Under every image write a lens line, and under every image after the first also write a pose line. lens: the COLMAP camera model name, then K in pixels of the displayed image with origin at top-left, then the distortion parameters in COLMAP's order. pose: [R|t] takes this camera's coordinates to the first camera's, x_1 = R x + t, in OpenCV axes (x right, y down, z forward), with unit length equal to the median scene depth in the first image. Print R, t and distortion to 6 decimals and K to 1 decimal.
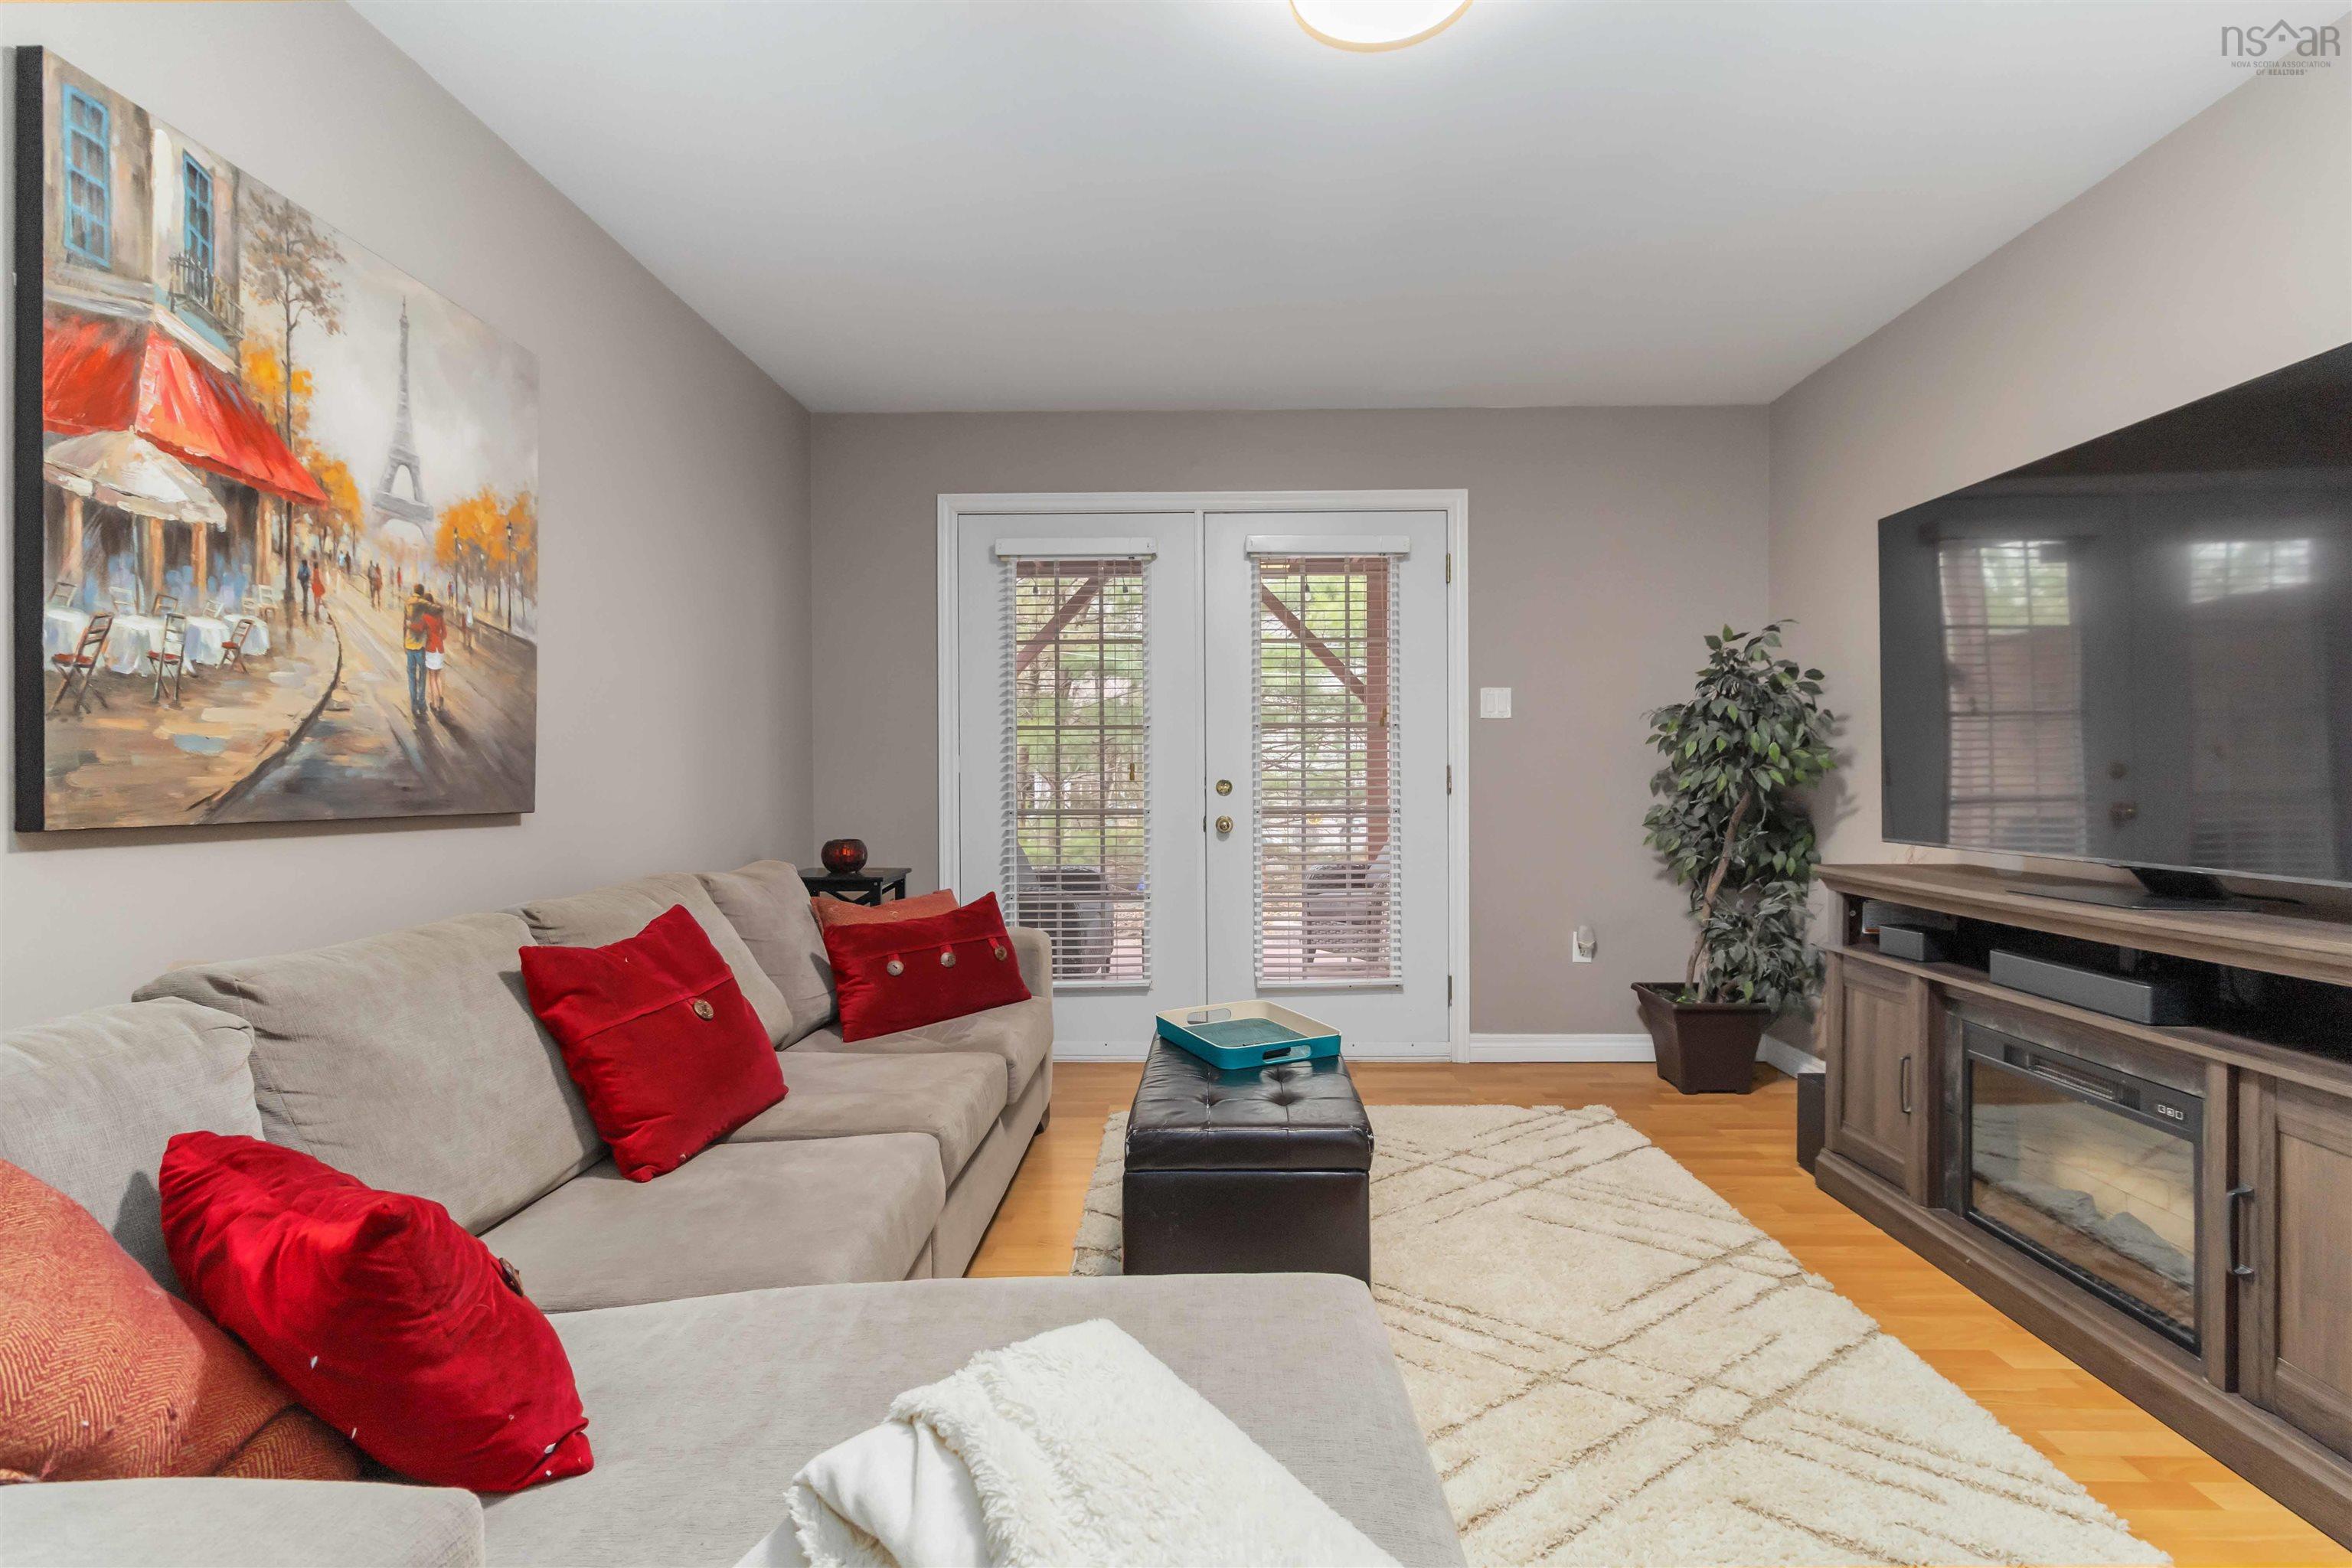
lens RADIAL K [[1079.4, 0, 1182.0], [0, 1079.4, 786.2], [0, 0, 1]] dist [0.003475, -0.001051]
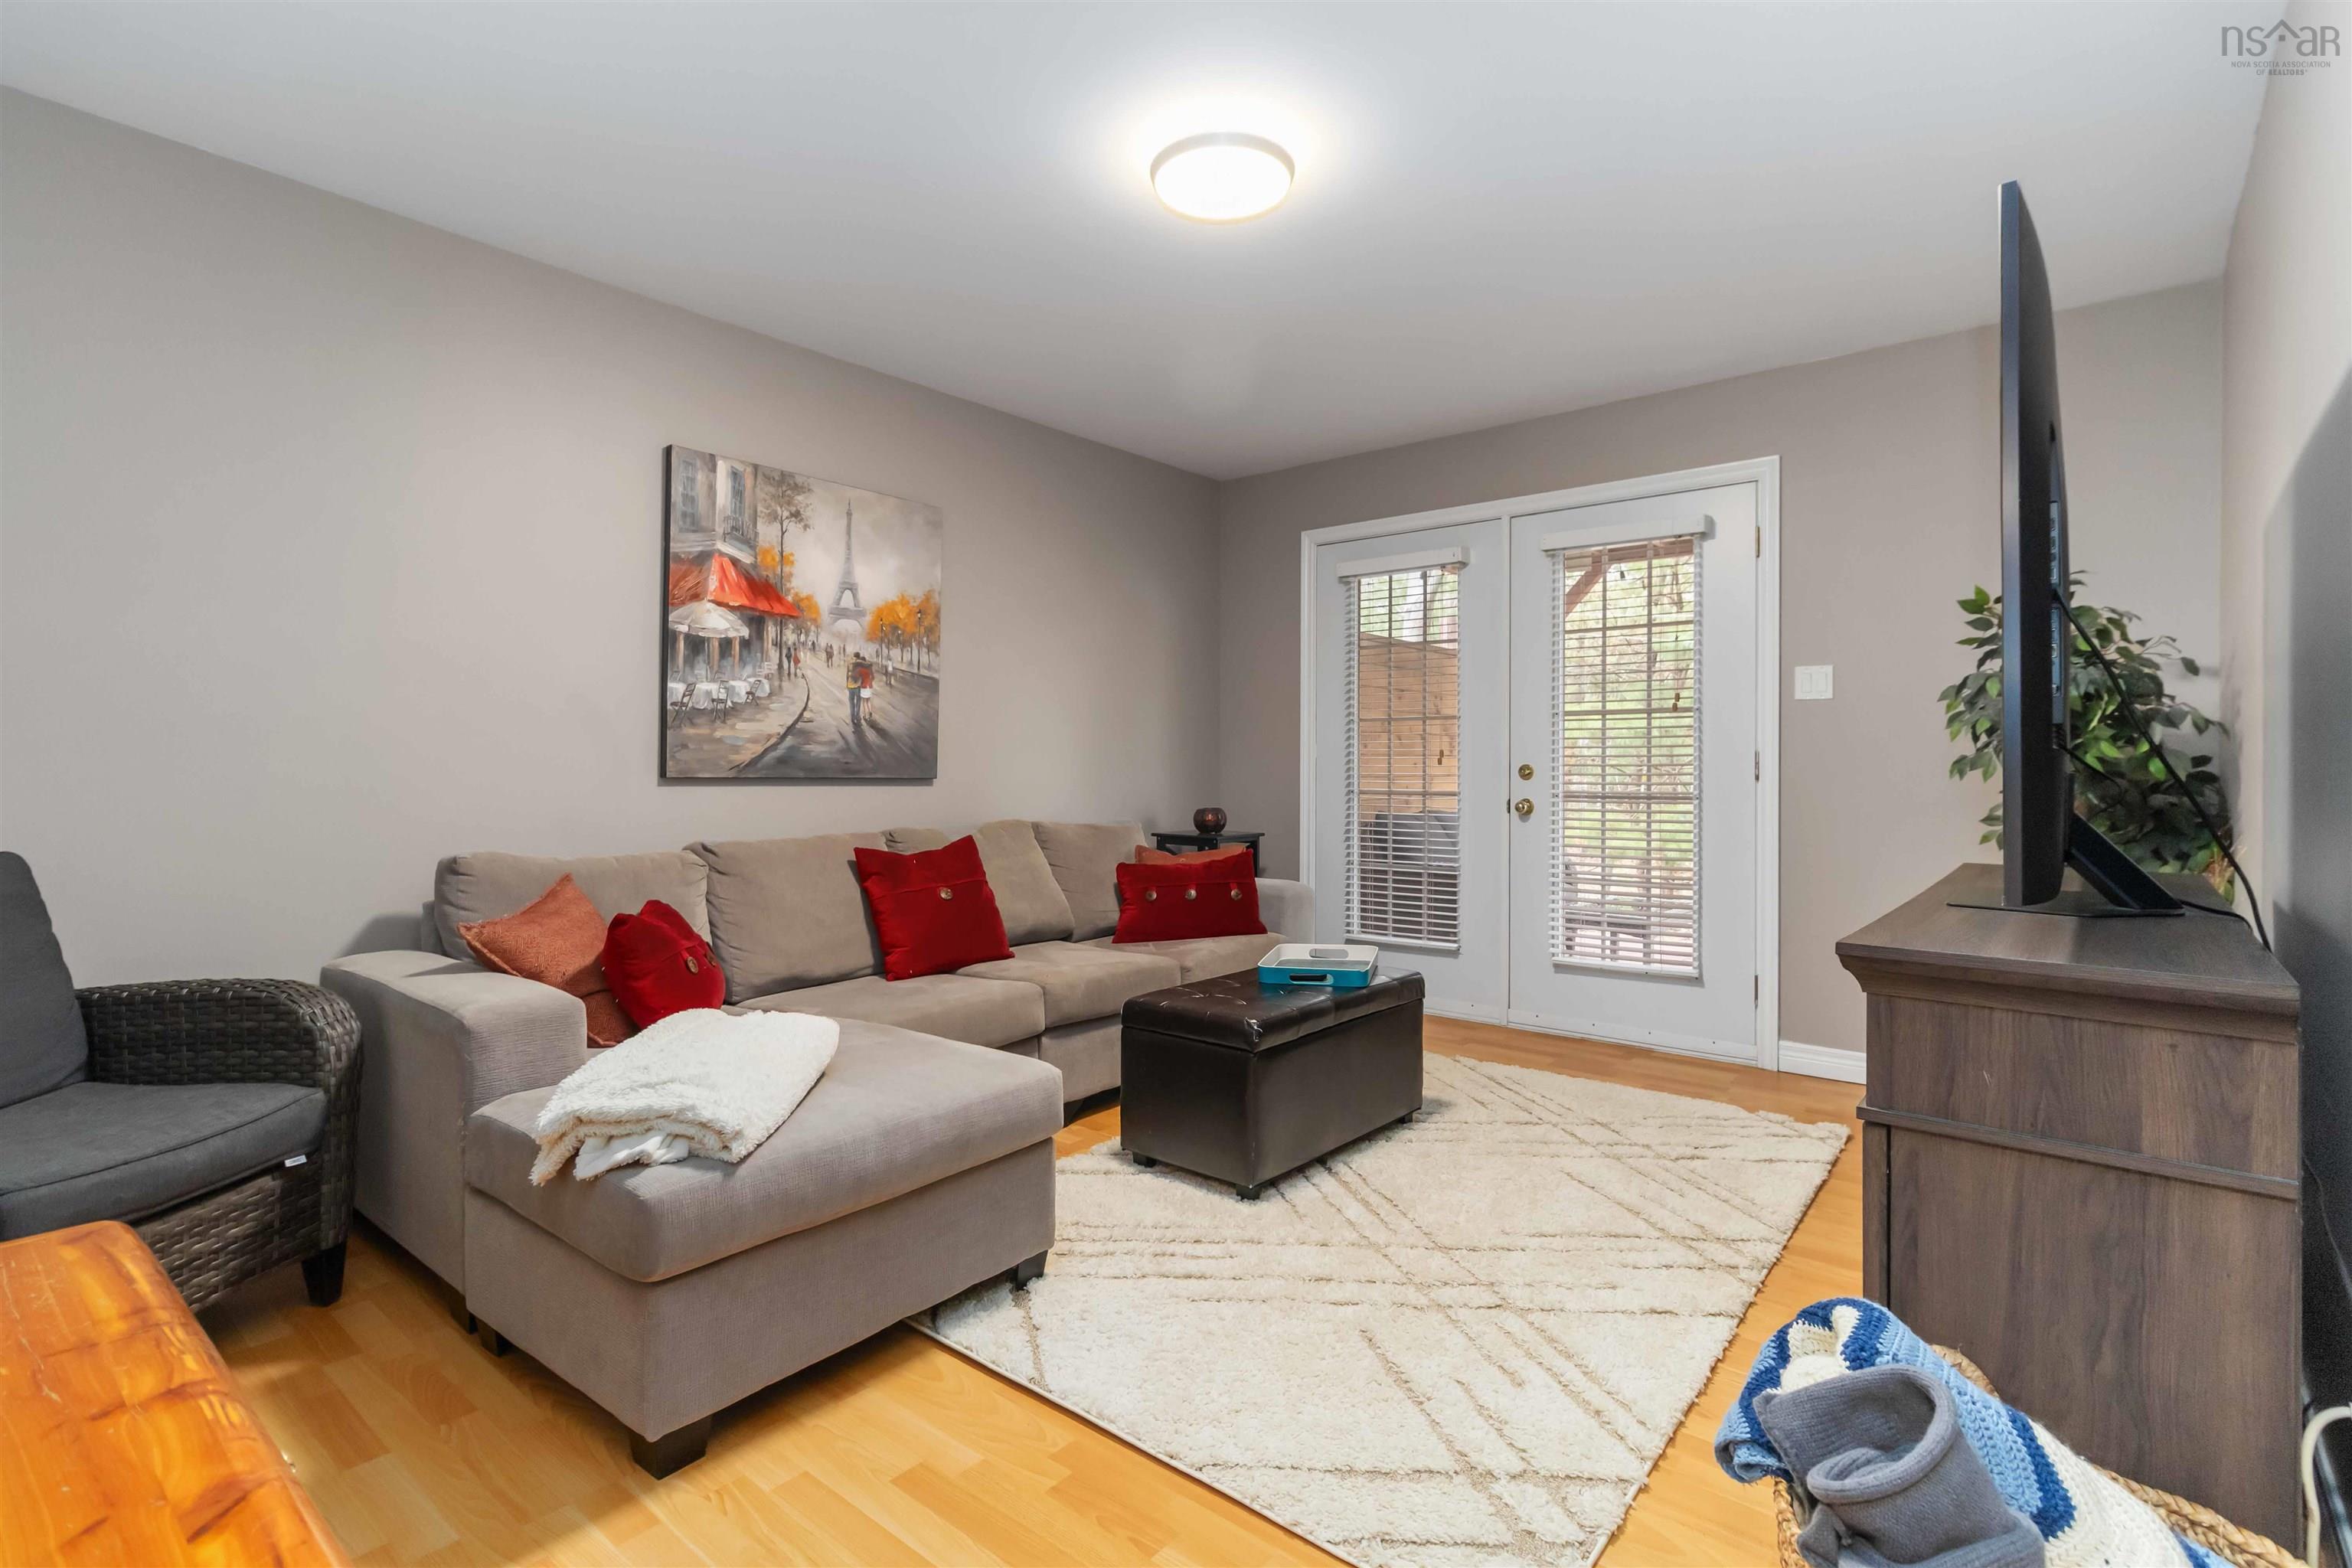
lens RADIAL K [[1079.4, 0, 1179.8], [0, 1079.4, 768.0], [0, 0, 1]] dist [0.003475, -0.001051]
pose [[0.782820, 0.008199, -0.622194, 0.970642], [-0.012660, 0.999916, -0.002752, 0.010000], [0.622119, 0.010031, 0.782858, -0.109283]]
